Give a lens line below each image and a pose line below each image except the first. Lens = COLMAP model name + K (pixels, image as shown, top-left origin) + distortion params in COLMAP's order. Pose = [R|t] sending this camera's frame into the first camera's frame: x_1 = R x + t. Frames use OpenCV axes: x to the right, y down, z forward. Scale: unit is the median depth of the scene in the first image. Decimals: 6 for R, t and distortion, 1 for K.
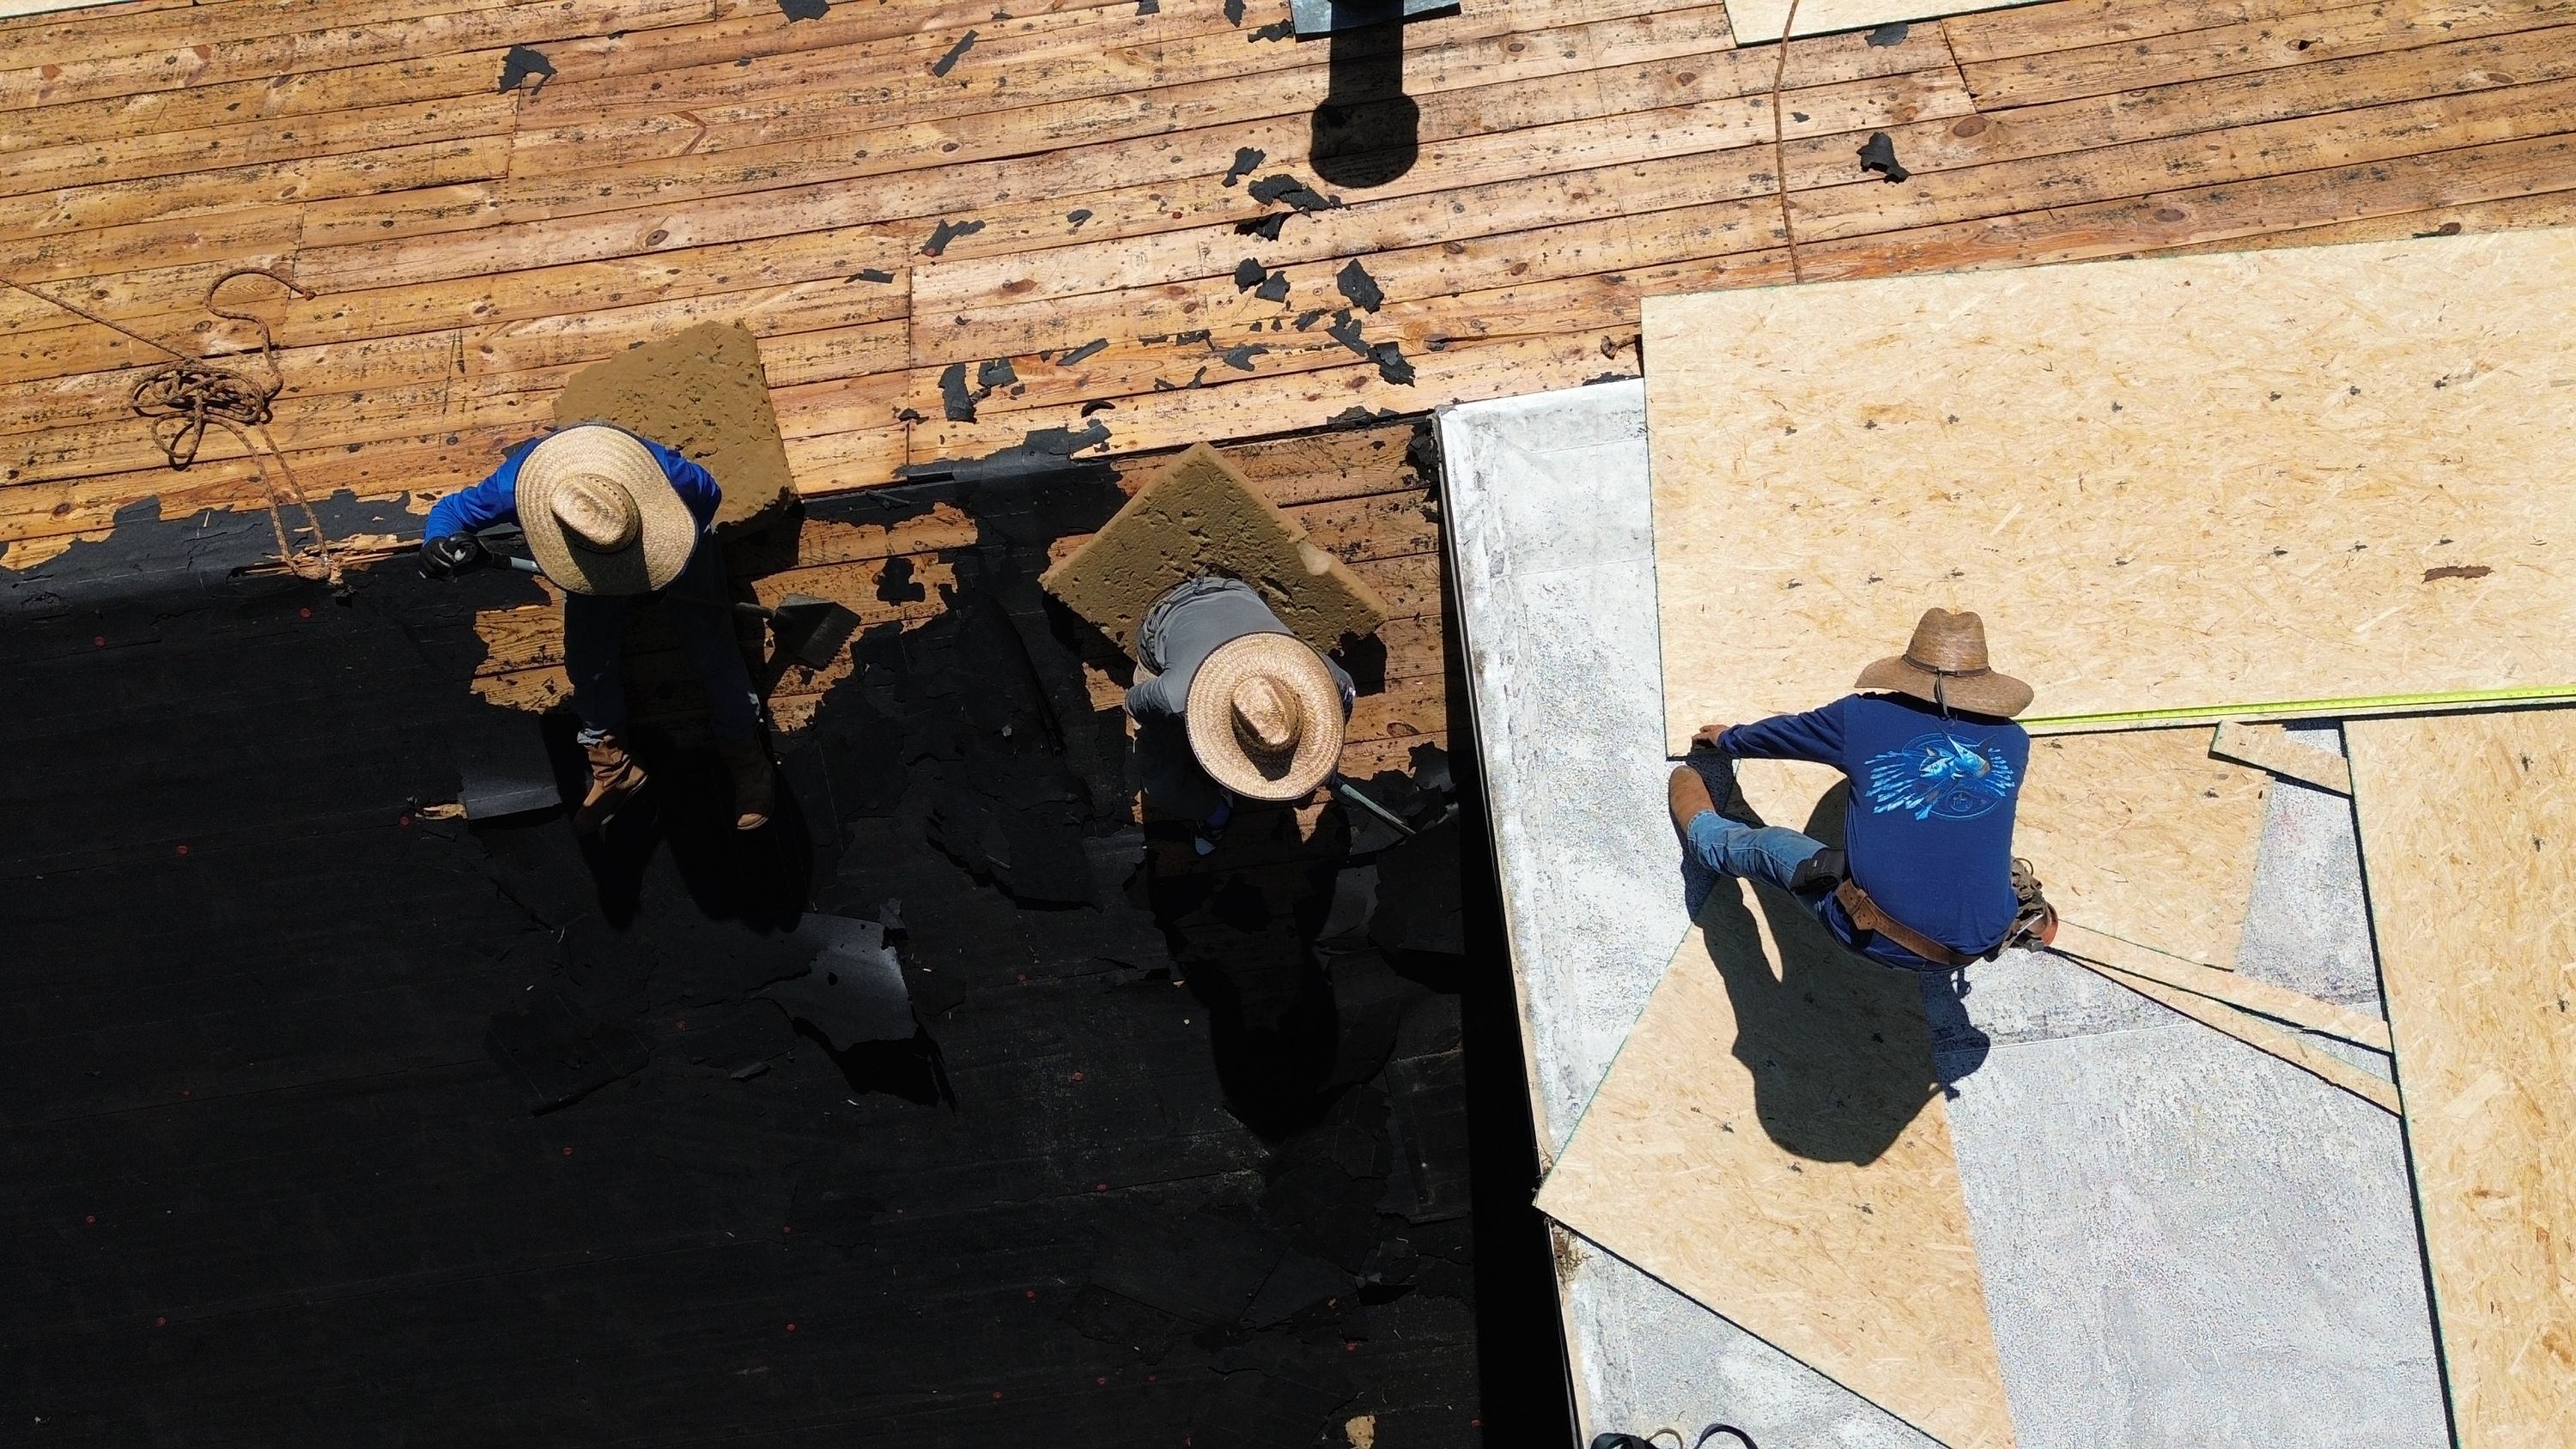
lens RADIAL K [[2078.2, 0, 1276.9], [0, 2078.2, 713.9], [0, 0, 1]] dist [0.074620, -0.092058]
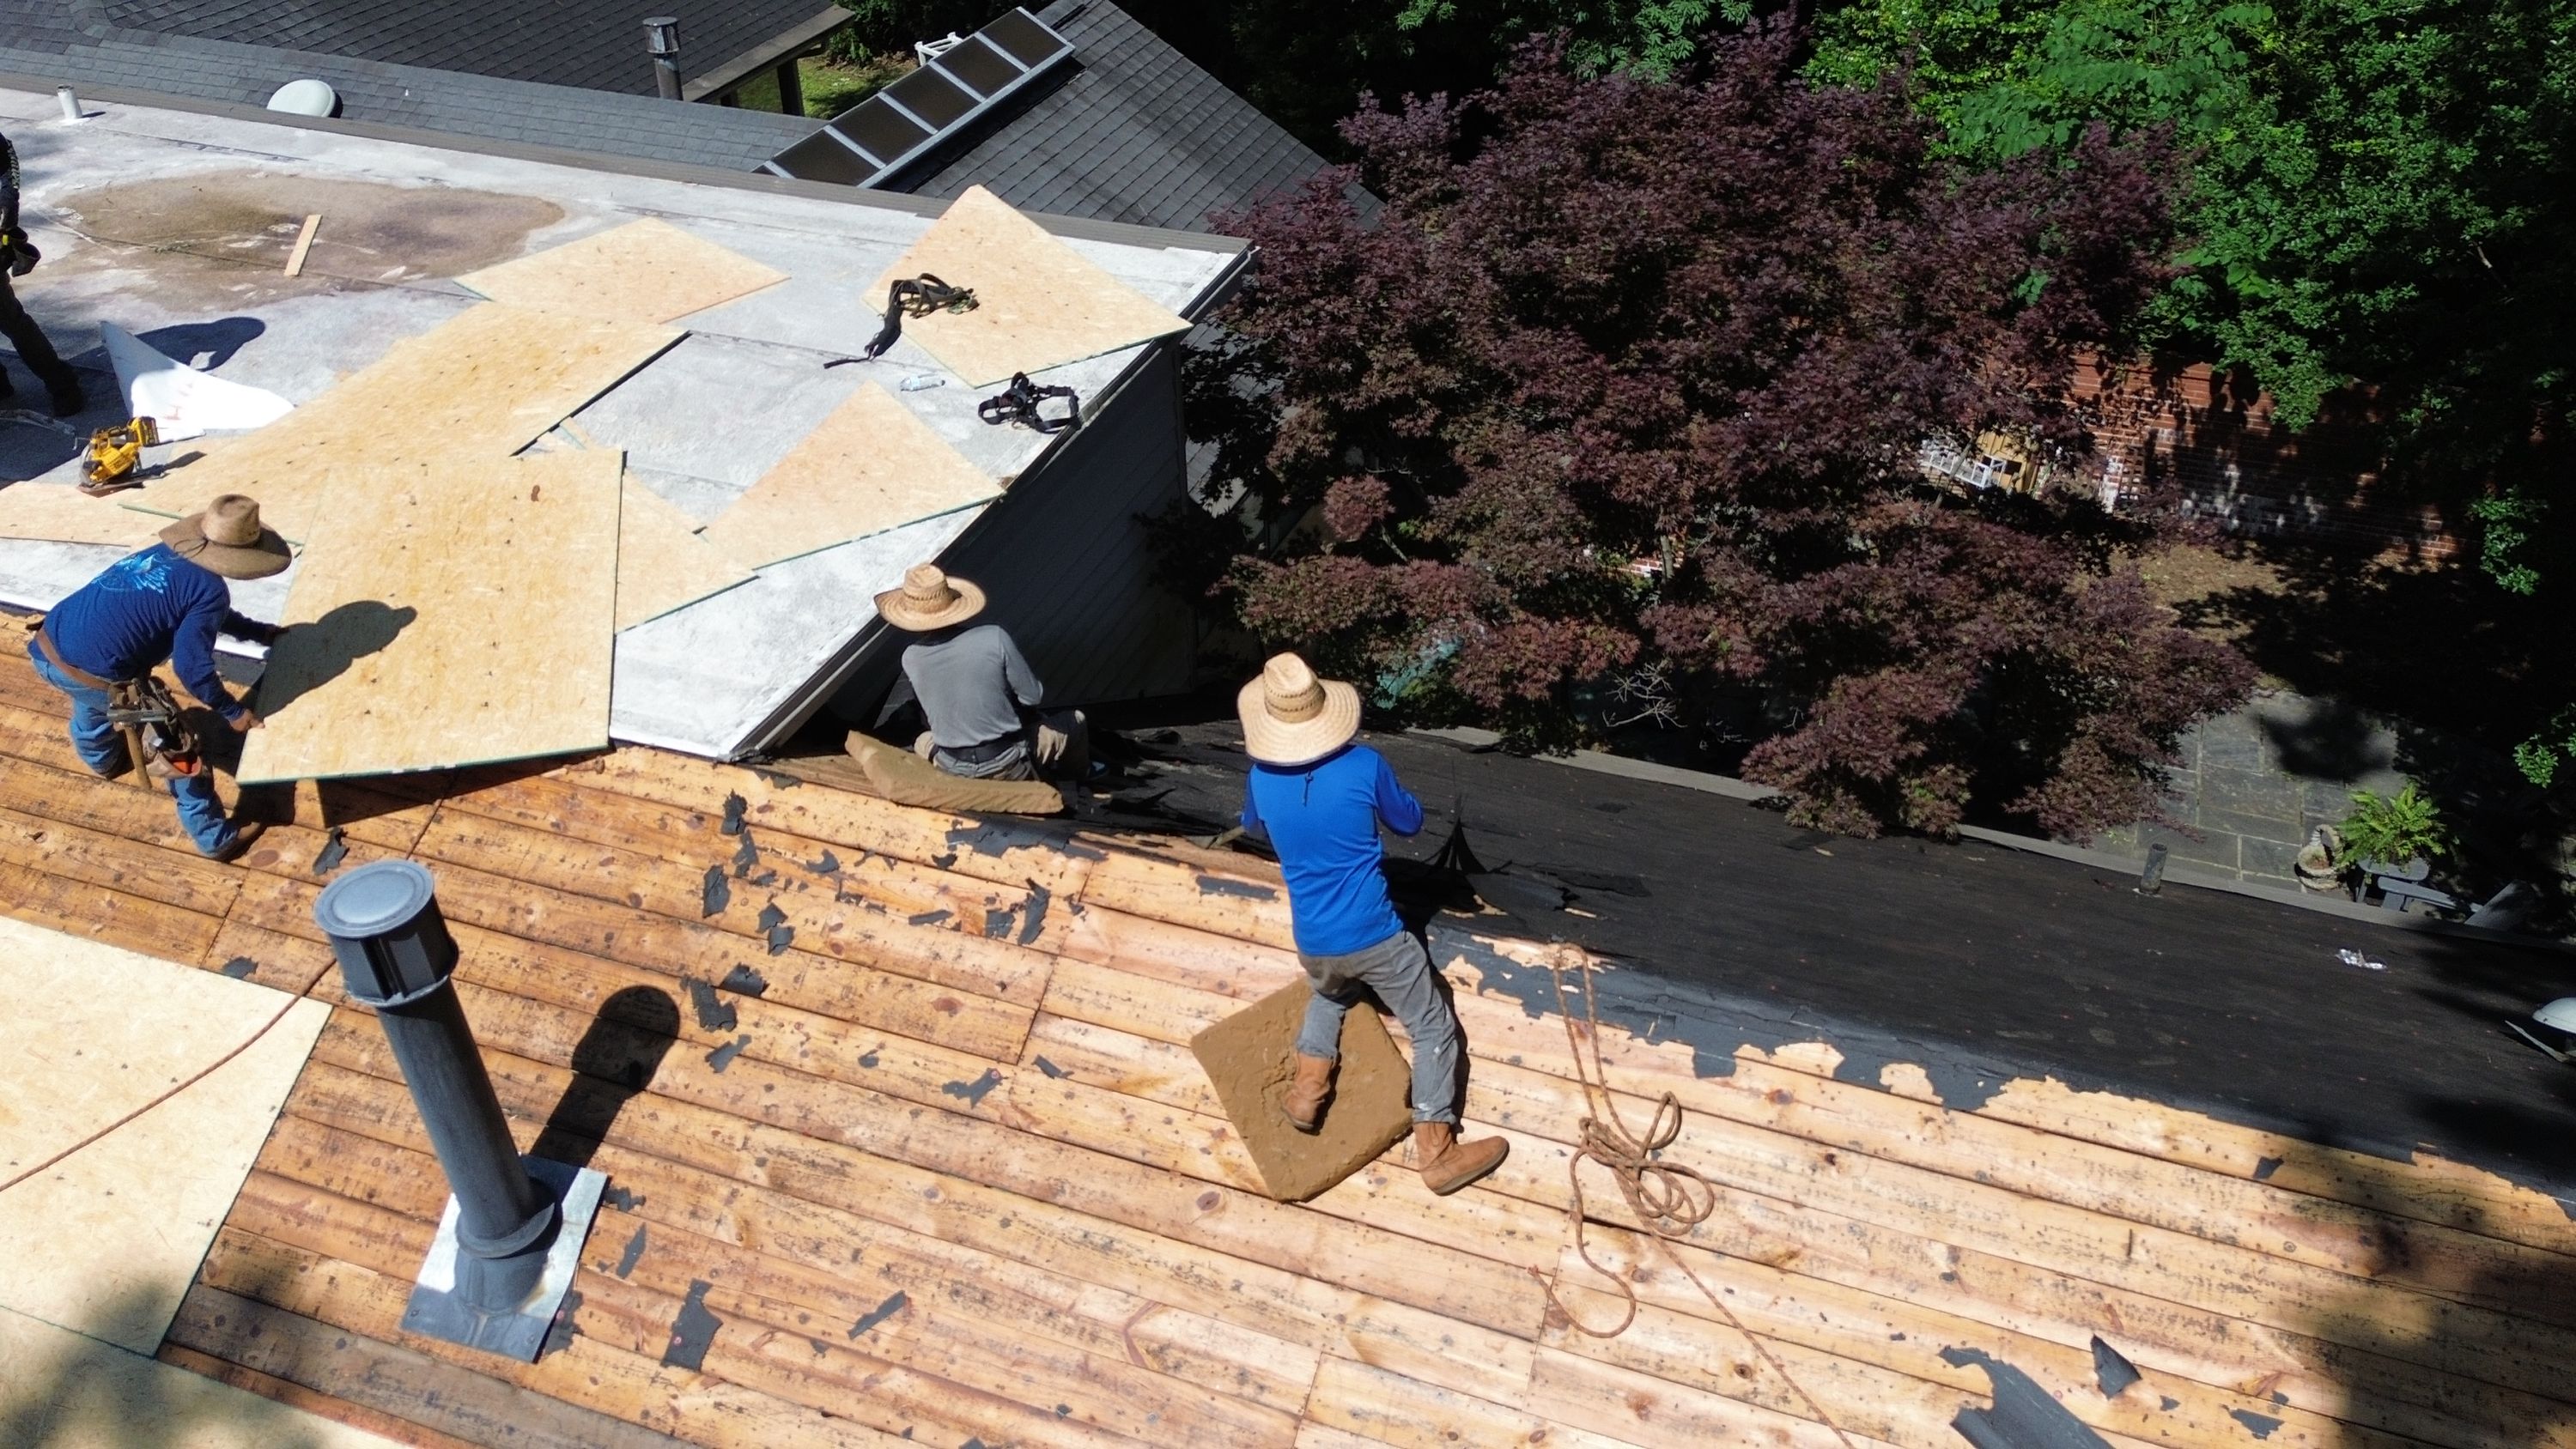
lens RADIAL K [[2078.2, 0, 1276.9], [0, 2078.2, 713.9], [0, 0, 1]] dist [0.074620, -0.092058]
pose [[-0.884325, -0.247303, 0.395994, -0.723897], [0.466097, -0.516524, 0.718301, -0.890916], [0.026902, 0.819783, 0.572042, 0.215958]]
